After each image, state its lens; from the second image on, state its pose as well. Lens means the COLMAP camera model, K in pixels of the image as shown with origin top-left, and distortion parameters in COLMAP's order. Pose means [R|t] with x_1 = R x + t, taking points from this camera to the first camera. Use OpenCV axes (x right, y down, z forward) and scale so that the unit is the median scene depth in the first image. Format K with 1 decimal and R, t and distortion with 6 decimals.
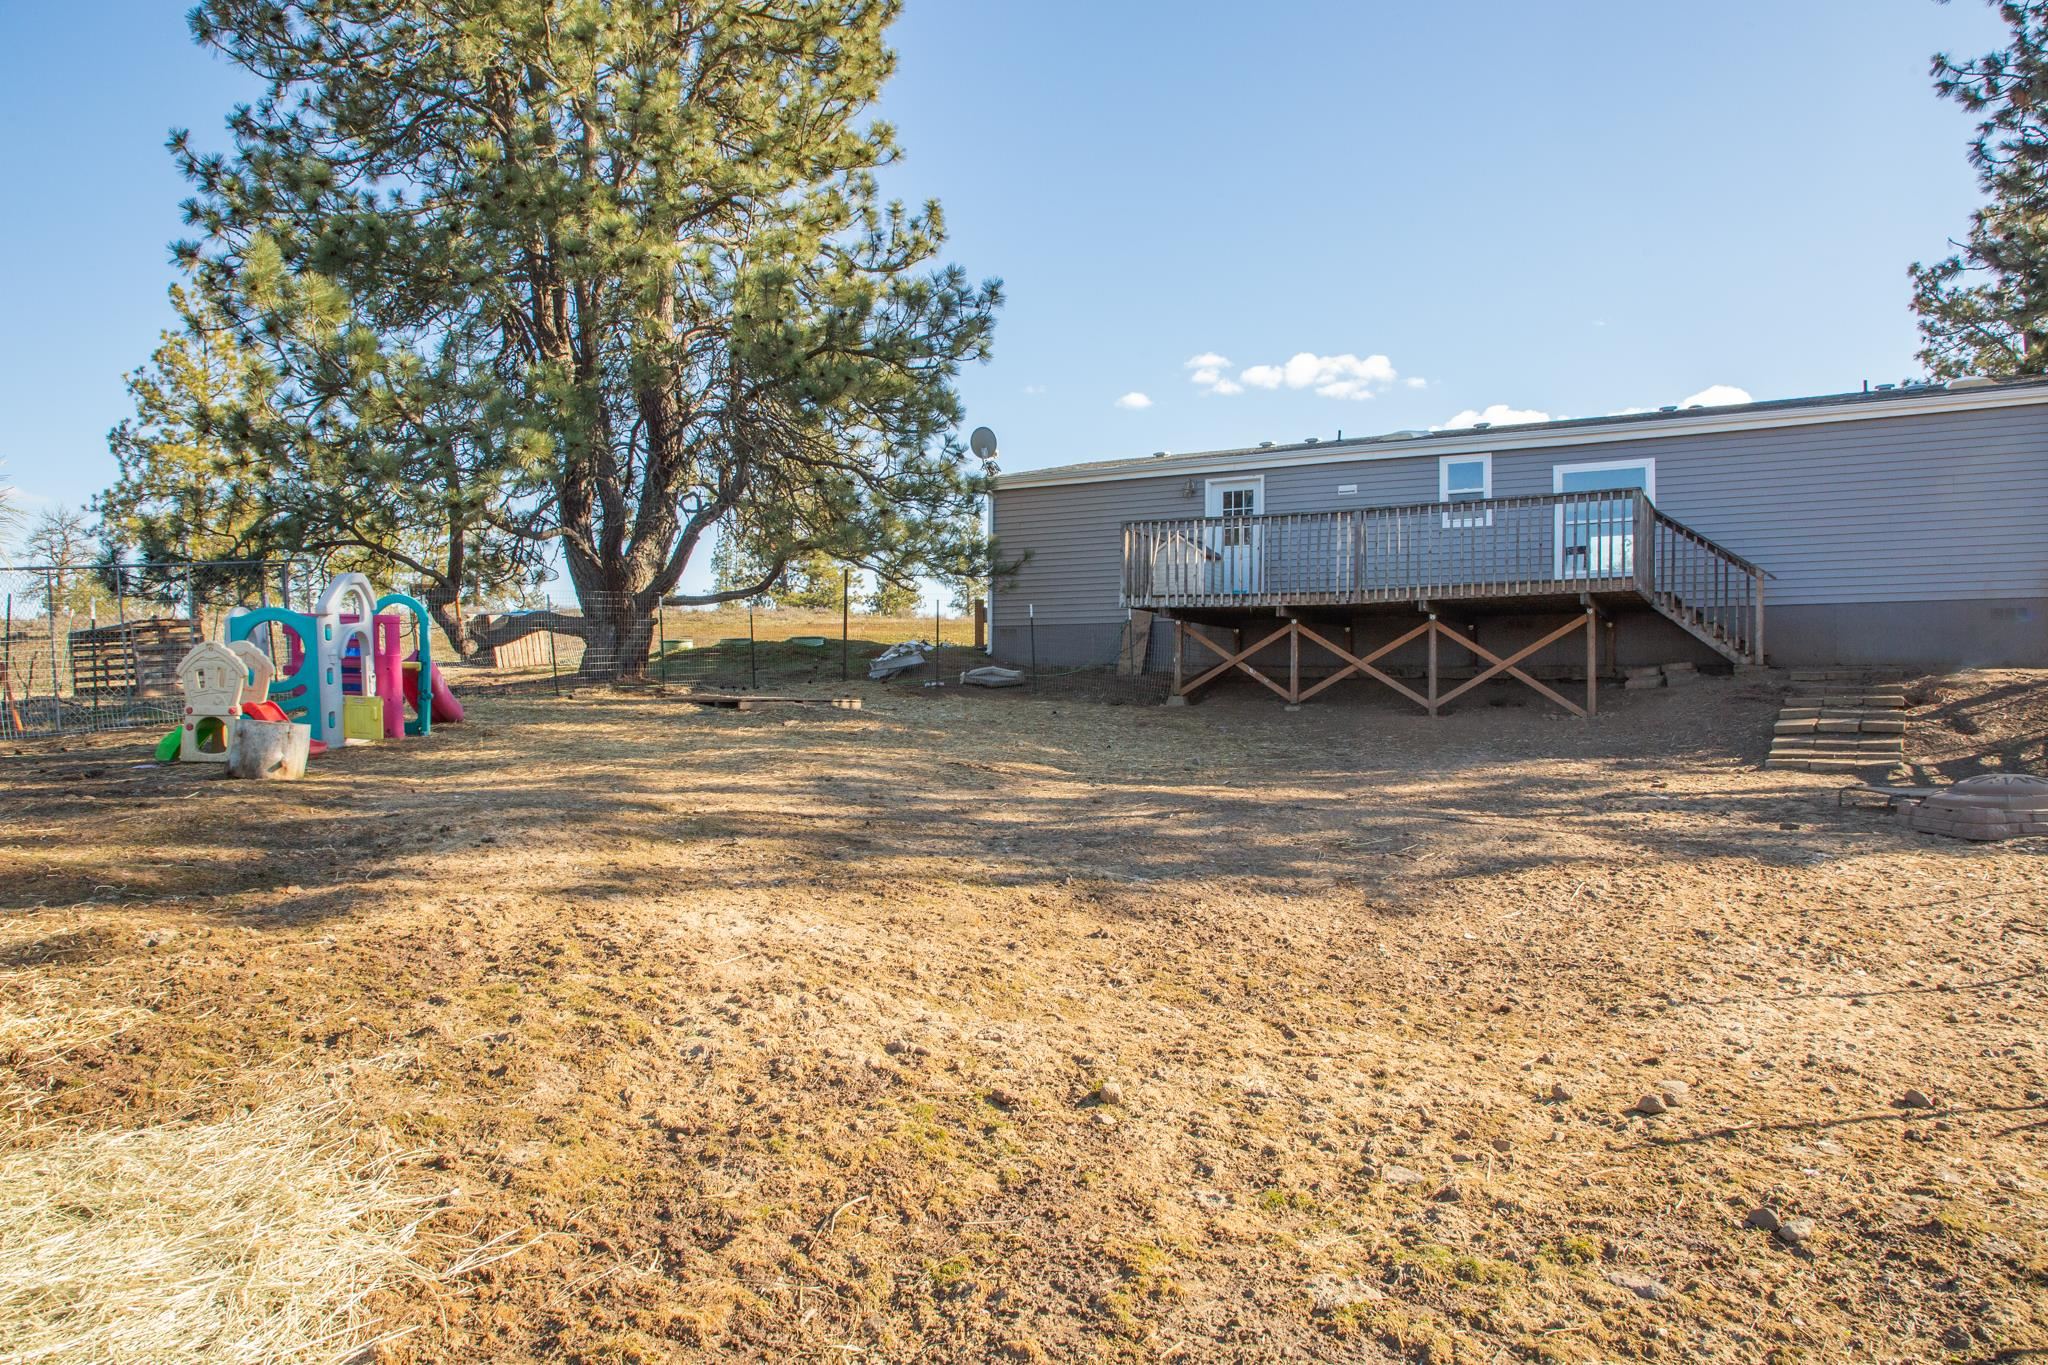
lens RADIAL K [[1456.5, 0, 1024.0], [0, 1456.5, 682.5], [0, 0, 1]] dist [-0.102428, 0.078123]
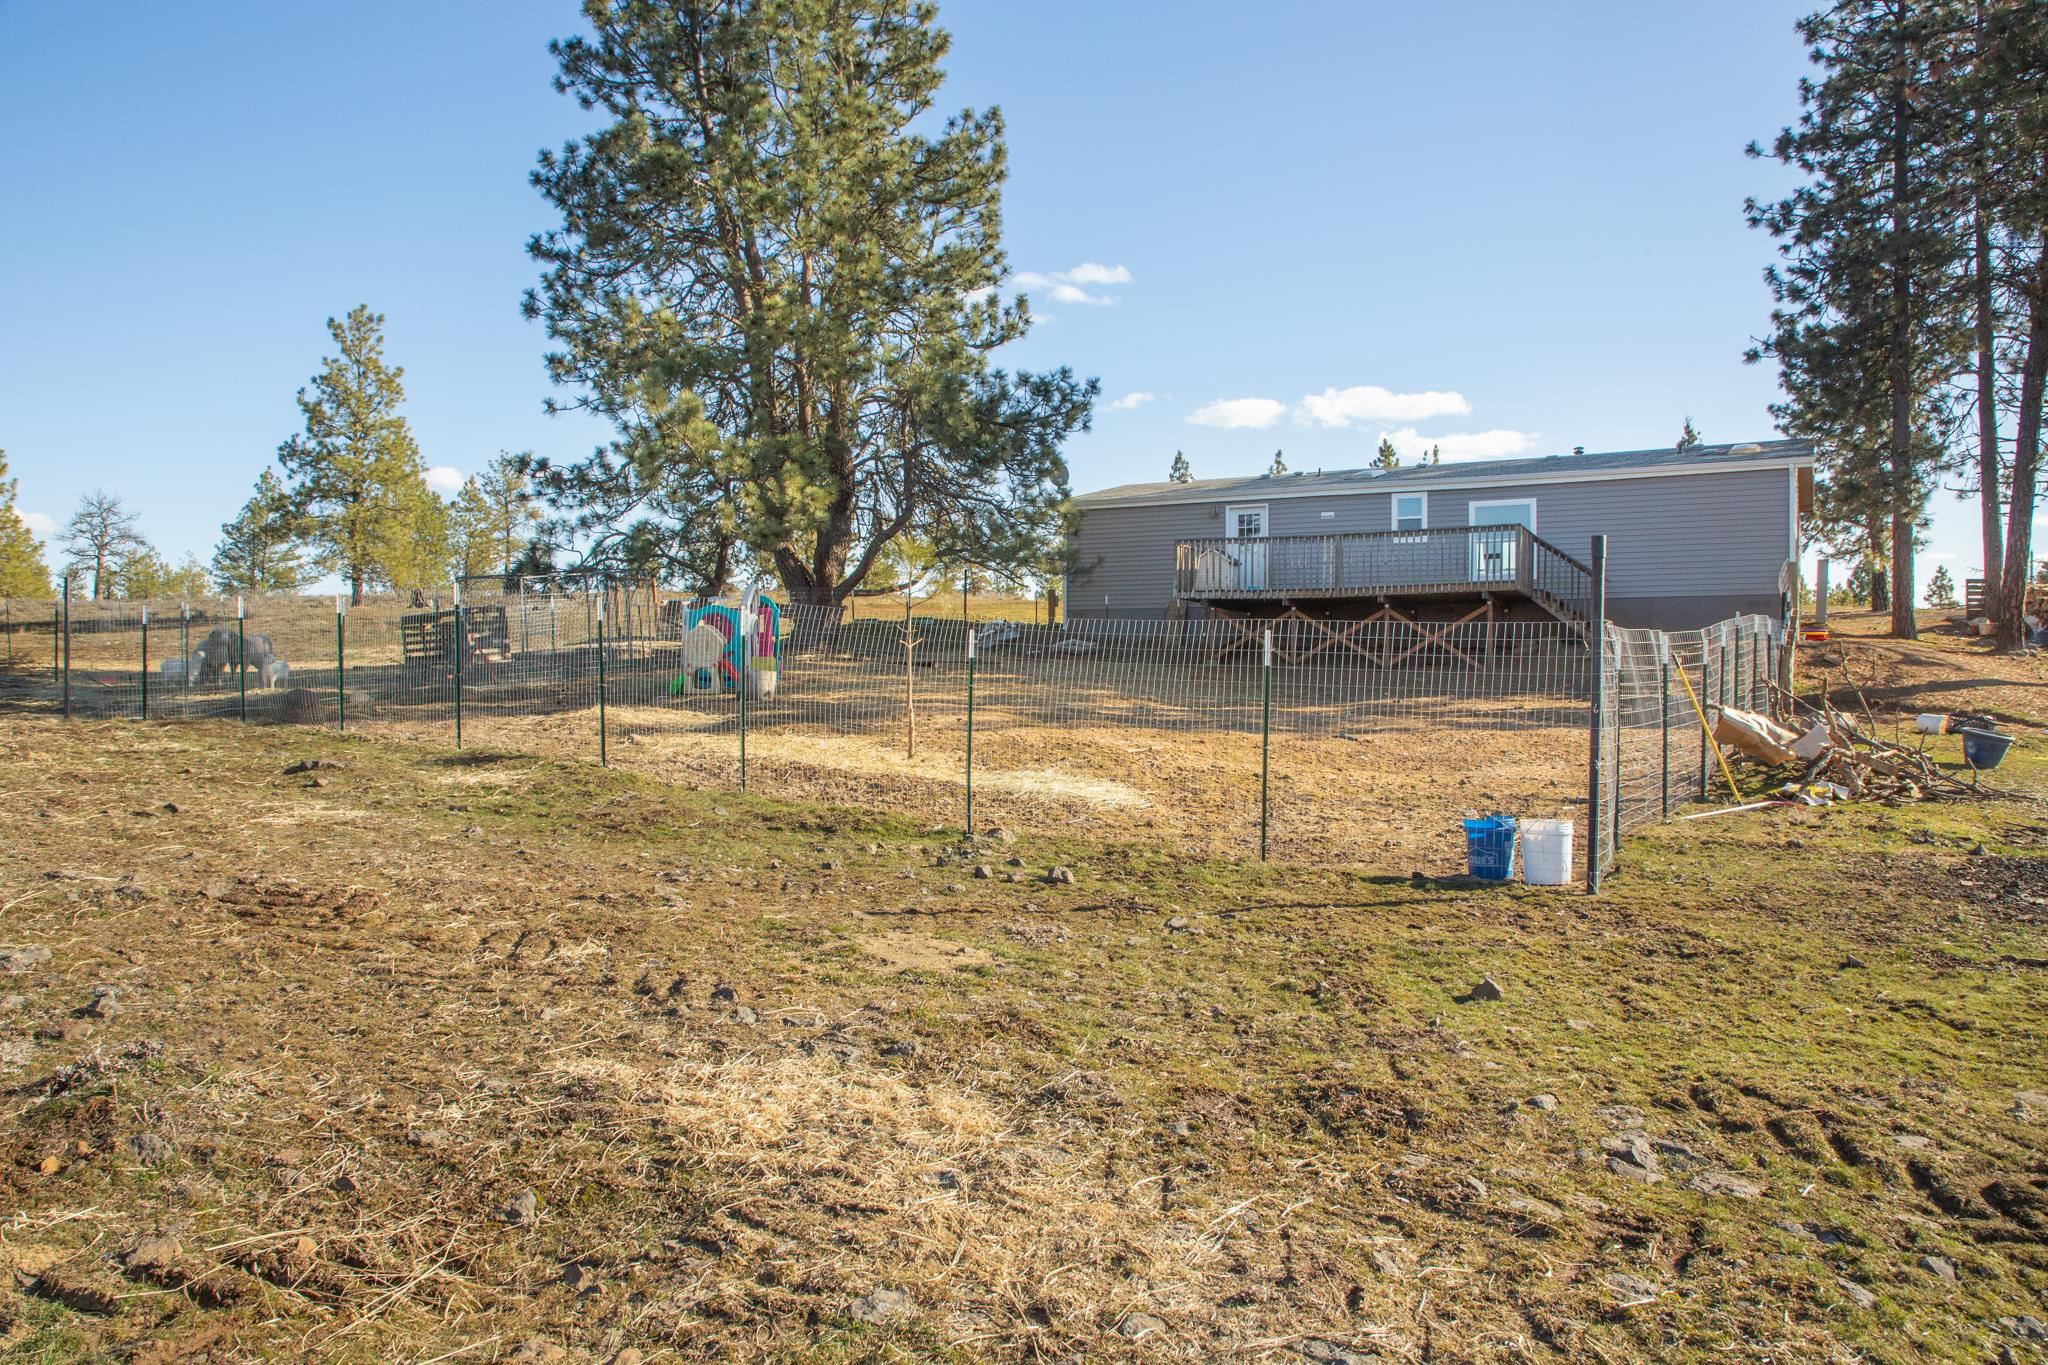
lens RADIAL K [[1456.5, 0, 1024.0], [0, 1456.5, 682.5], [0, 0, 1]] dist [-0.102428, 0.078123]
pose [[0.999527, -0.002652, 0.030623, -0.127233], [0.002114, 0.999843, 0.017594, 0.006351], [-0.030664, -0.017521, 0.999376, -0.446269]]
